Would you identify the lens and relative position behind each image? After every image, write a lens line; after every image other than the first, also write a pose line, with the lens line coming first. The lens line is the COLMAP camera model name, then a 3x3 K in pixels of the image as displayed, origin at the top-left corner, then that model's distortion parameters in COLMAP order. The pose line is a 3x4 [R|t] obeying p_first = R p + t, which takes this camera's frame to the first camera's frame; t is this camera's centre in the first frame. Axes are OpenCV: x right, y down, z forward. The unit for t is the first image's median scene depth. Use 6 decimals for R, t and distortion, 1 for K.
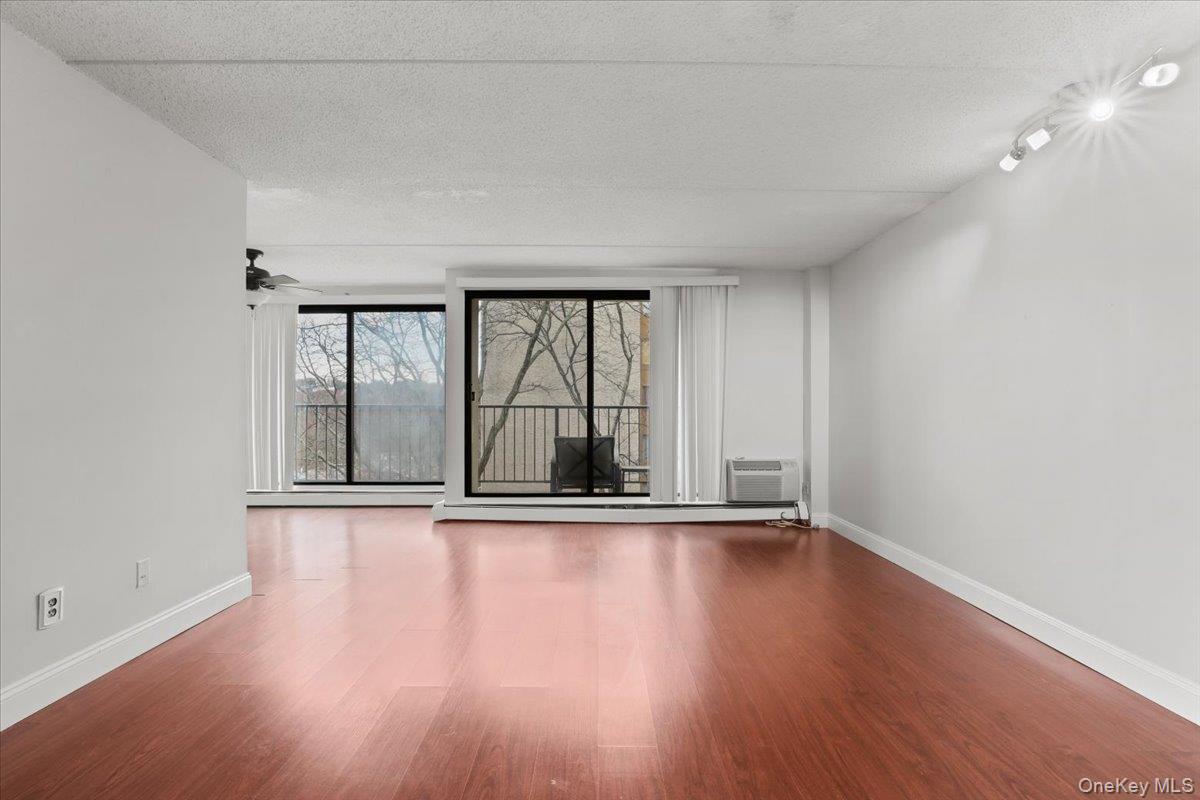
lens RADIAL K [[550.4, 0, 601.3], [0, 550.4, 403.7], [0, 0, 1]] dist [-0.024617, 0.007864]
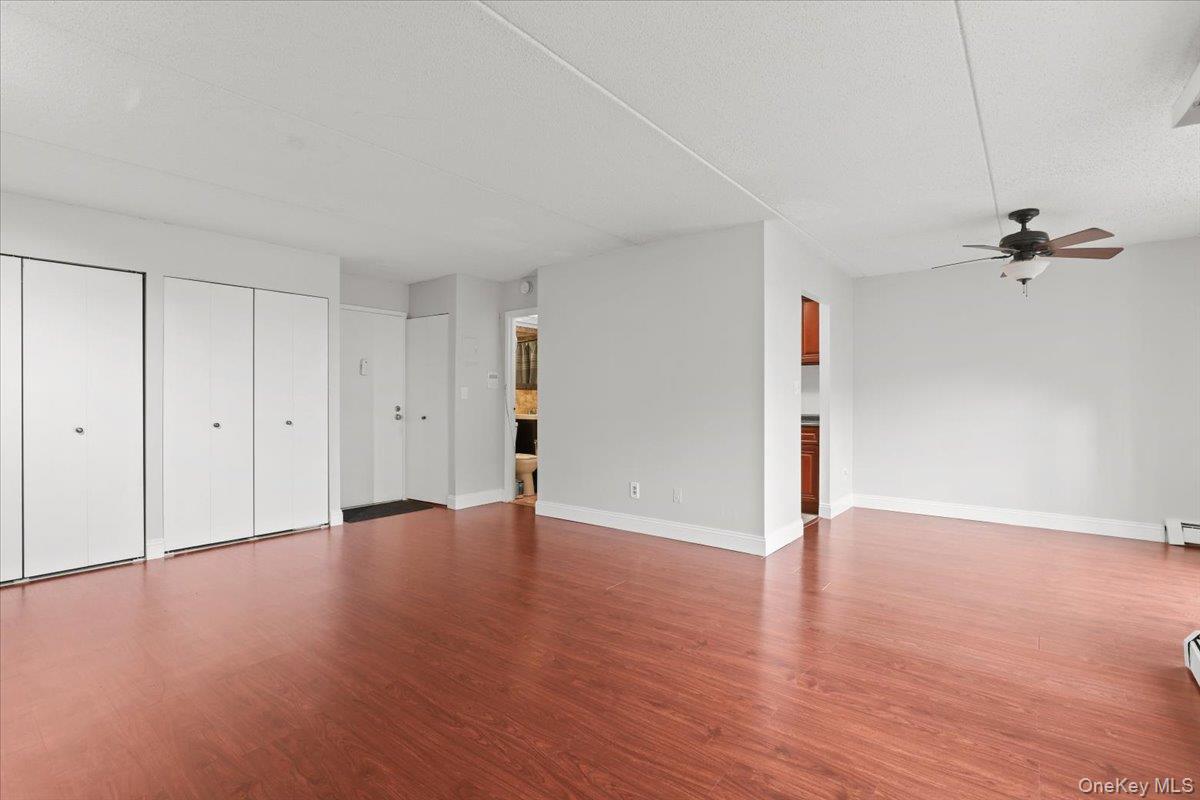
lens RADIAL K [[558.7, 0, 592.3], [0, 558.7, 396.0], [0, 0, 1]] dist [-0.013214, -0.000434]
pose [[-0.643976, -0.000132, -0.765046, 0.298339], [-0.000226, 1.000000, 0.000018, -0.006888], [0.765046, 0.000184, -0.643976, 0.787201]]
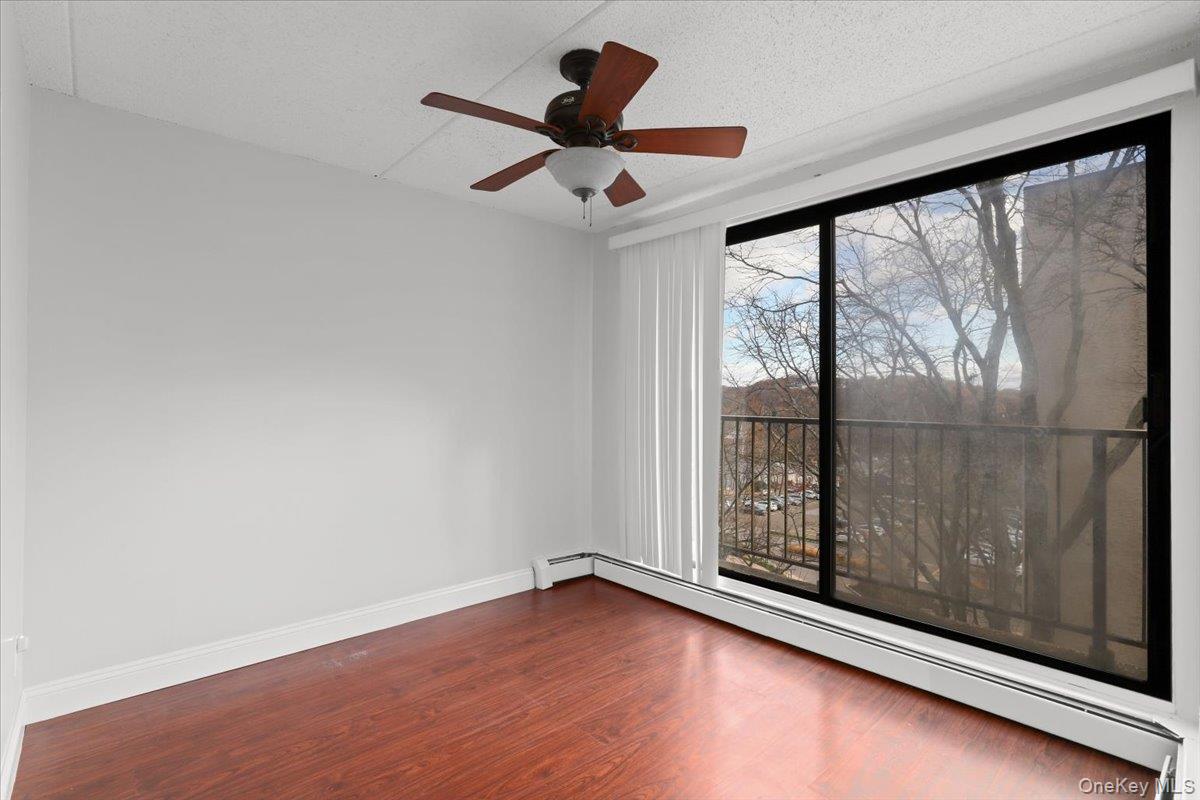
lens RADIAL K [[558.7, 0, 592.3], [0, 558.7, 396.0], [0, 0, 1]] dist [-0.013214, -0.000434]
pose [[0.662879, -0.005153, -0.748709, -0.242758], [-0.000701, 0.999972, -0.007503, -0.016979], [0.748726, 0.005498, 0.662857, 0.550183]]
